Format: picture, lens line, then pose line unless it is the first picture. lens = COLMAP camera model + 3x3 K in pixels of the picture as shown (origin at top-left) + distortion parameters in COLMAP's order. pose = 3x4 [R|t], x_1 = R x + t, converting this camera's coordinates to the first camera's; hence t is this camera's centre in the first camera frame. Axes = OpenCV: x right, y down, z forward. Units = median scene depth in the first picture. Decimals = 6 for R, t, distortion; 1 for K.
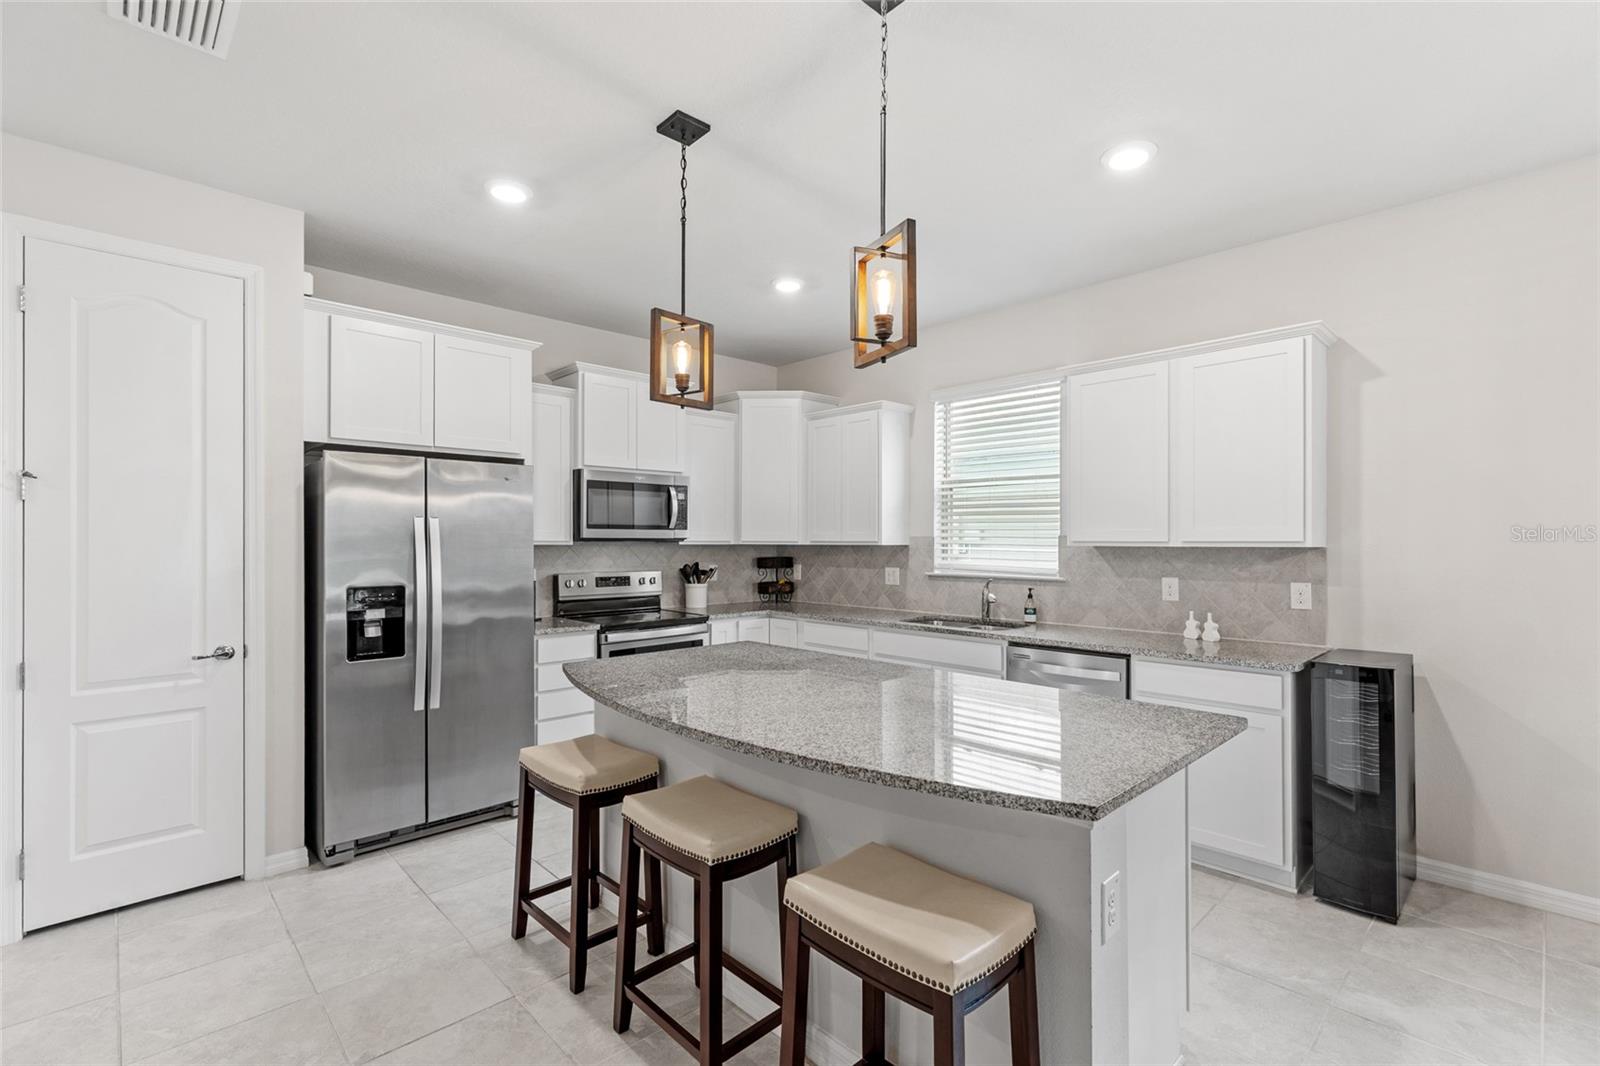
lens RADIAL K [[725.9, 0, 796.5], [0, 725.9, 540.8], [0, 0, 1]] dist [0.004083, 0.000284]
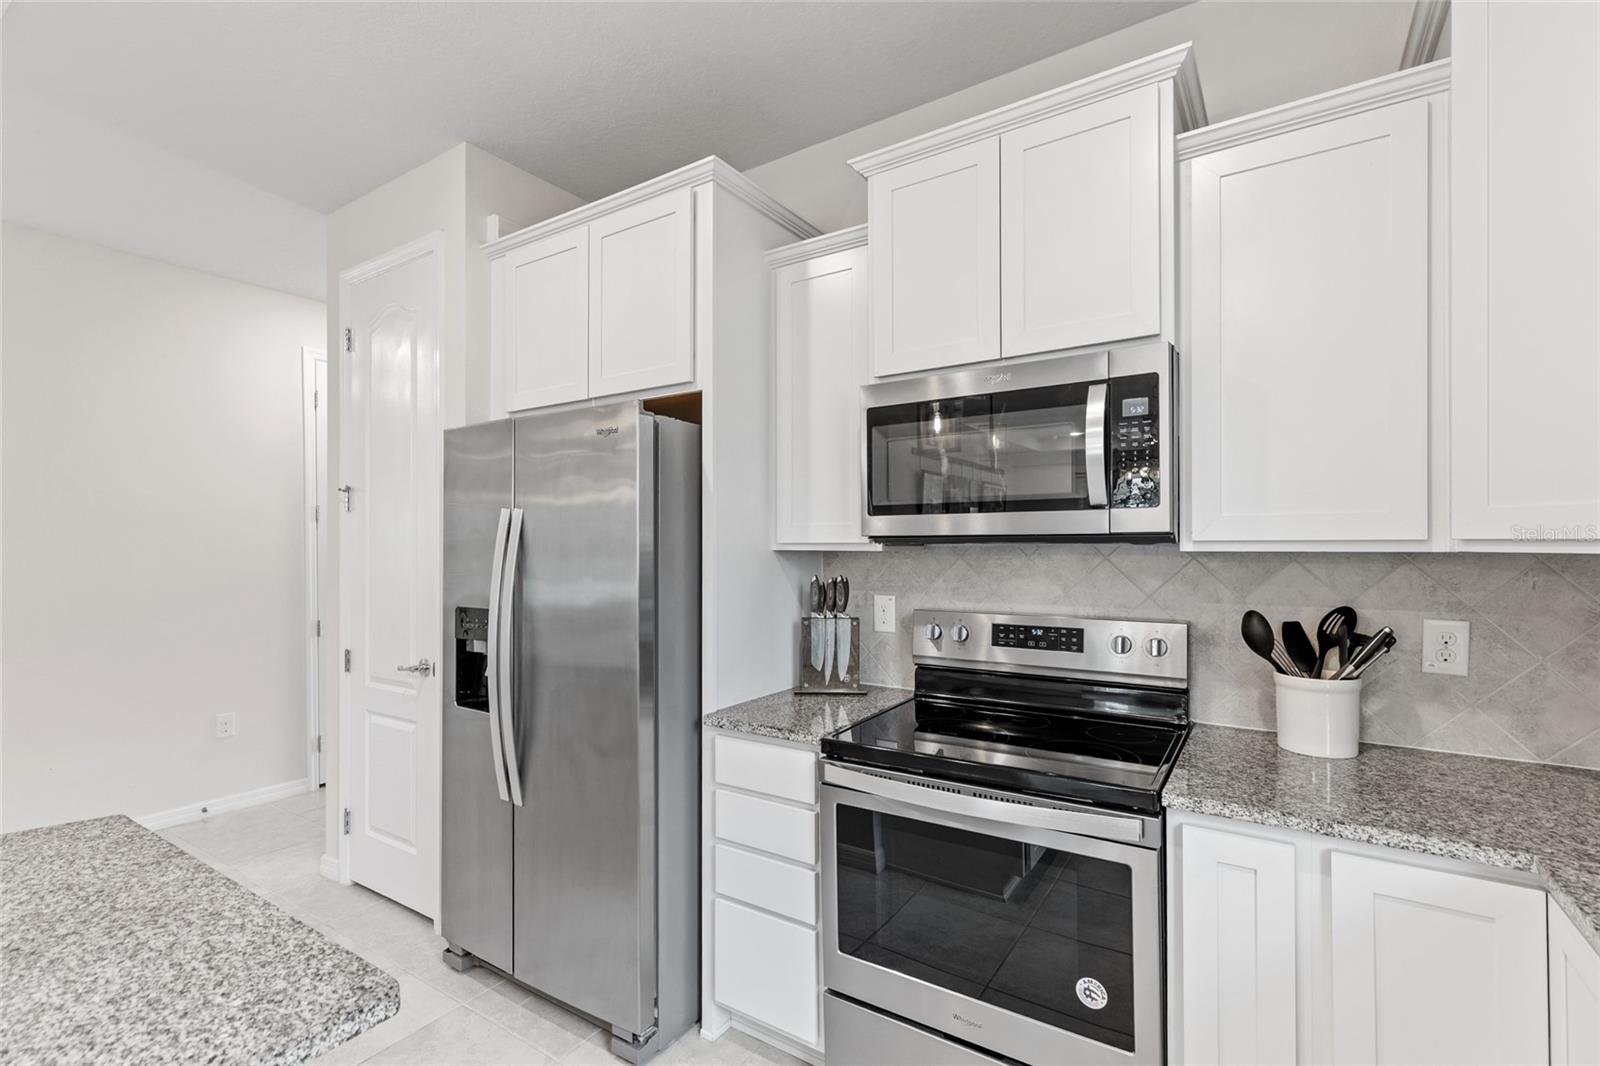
lens RADIAL K [[725.9, 0, 796.5], [0, 725.9, 540.8], [0, 0, 1]] dist [0.004083, 0.000284]
pose [[0.219758, -0.007971, -0.975522, 0.131812], [0.005416, 0.999961, -0.006951, 0.001780], [0.975539, -0.003756, 0.219792, 0.771531]]
